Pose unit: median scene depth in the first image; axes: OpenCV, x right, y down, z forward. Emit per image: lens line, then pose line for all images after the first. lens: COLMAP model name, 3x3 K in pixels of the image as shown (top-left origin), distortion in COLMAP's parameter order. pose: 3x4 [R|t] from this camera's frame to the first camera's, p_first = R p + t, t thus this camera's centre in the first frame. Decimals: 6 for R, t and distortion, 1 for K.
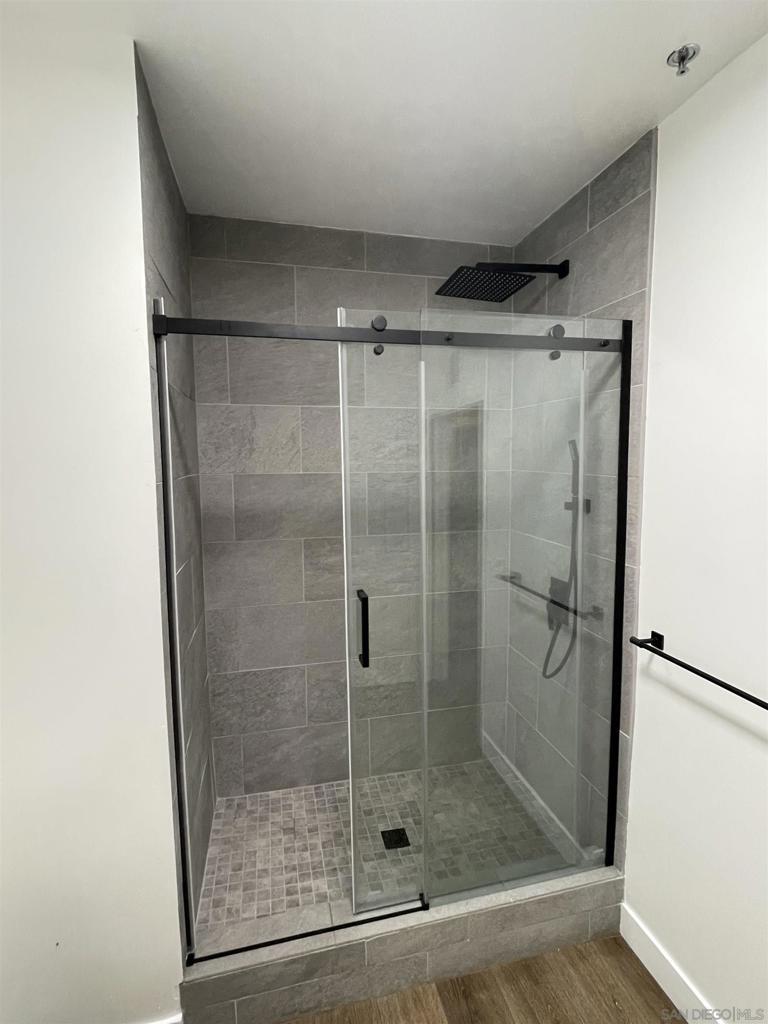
lens RADIAL K [[512.3, 0, 386.5], [0, 512.3, 510.5], [0, 0, 1]] dist [0.000056, -0.000754]
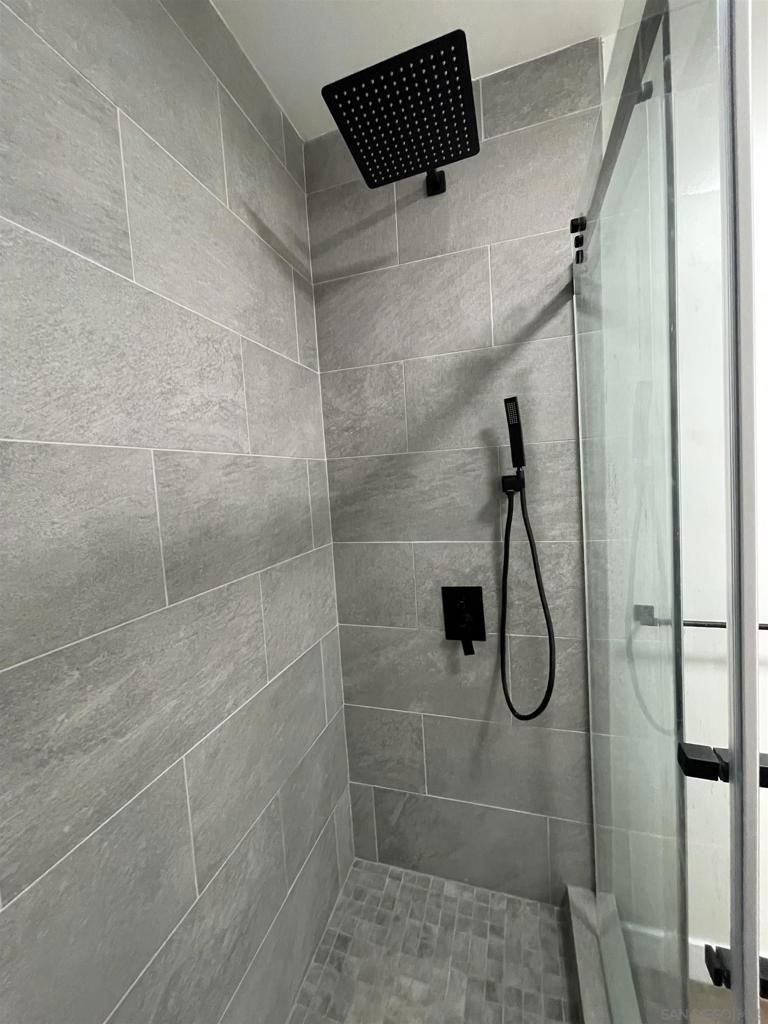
lens RADIAL K [[412.1, 0, 384.8], [0, 412.1, 510.7], [0, 0, 1]] dist [-0.002380, 0.000105]
pose [[0.512629, -0.086458, 0.854246, -0.222257], [0.149661, 0.988684, 0.010254, -0.003432], [-0.845466, 0.122591, 0.519768, 0.684255]]
